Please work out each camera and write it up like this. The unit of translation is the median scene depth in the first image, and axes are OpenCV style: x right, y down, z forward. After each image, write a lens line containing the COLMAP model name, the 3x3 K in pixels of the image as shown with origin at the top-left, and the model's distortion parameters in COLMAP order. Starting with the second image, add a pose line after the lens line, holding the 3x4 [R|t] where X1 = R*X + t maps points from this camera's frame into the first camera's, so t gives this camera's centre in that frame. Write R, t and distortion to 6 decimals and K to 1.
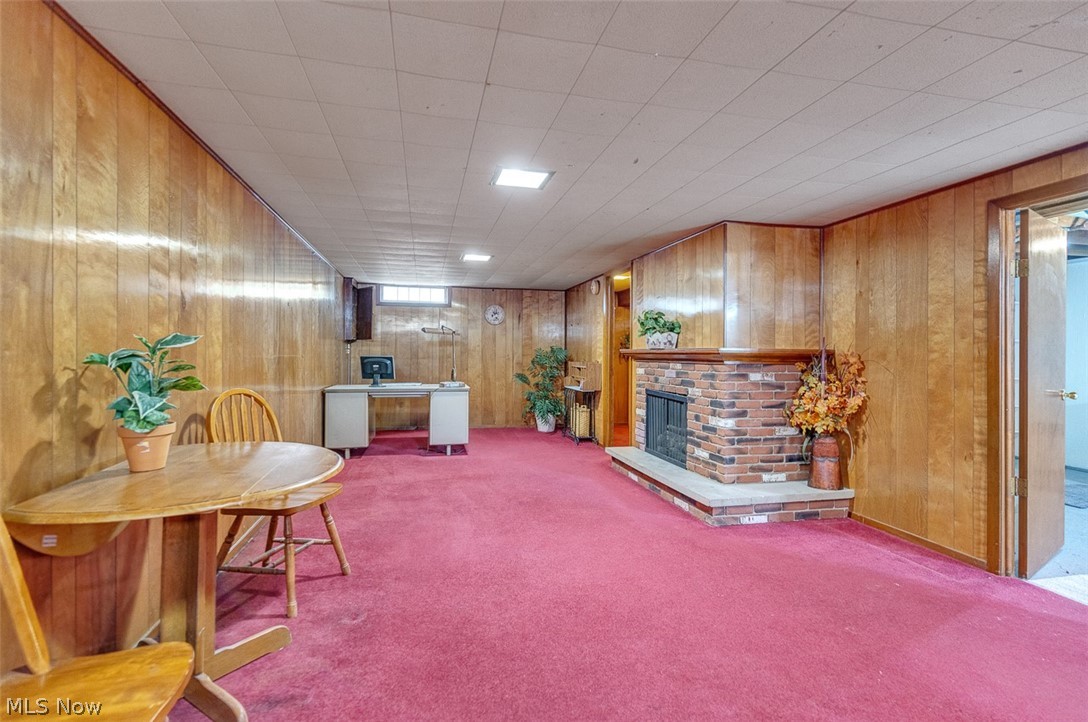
lens RADIAL K [[494.0, 0, 543.0], [0, 494.0, 356.9], [0, 0, 1]] dist [0.012629, -0.000278]
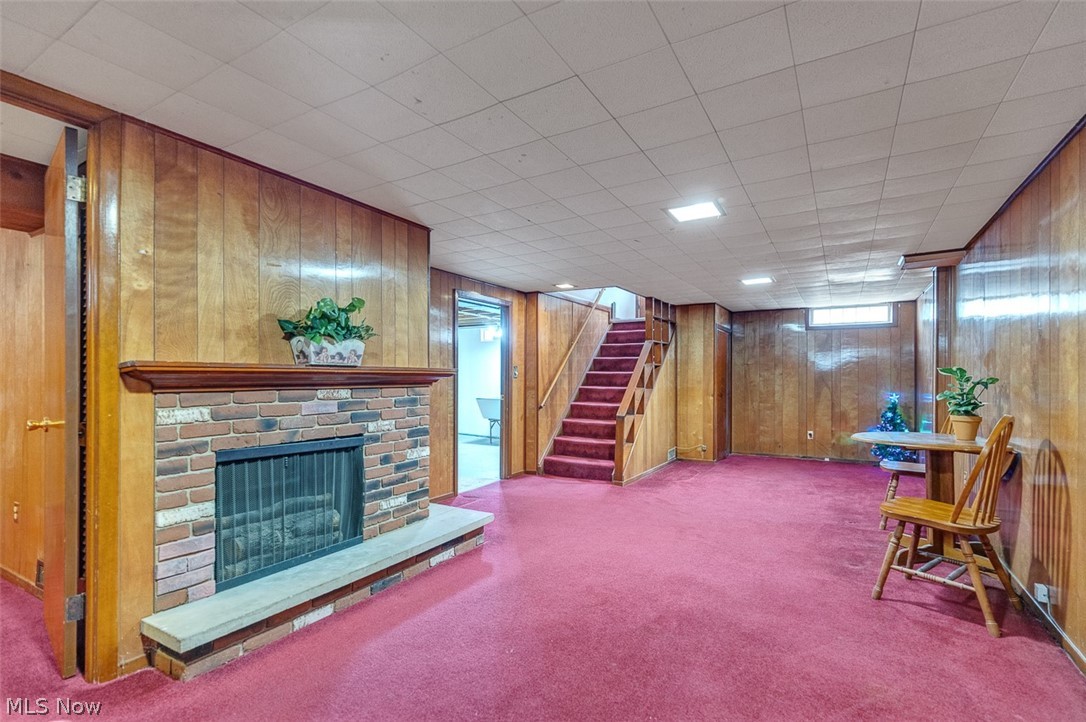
lens RADIAL K [[493.1, 0, 542.0], [0, 493.1, 356.9], [0, 0, 1]] dist [0.012629, -0.000278]
pose [[-0.710100, 0.017601, 0.703881, -0.394943], [-0.006144, 0.999495, -0.031191, -0.011855], [-0.704074, -0.026473, -0.709633, 1.373463]]
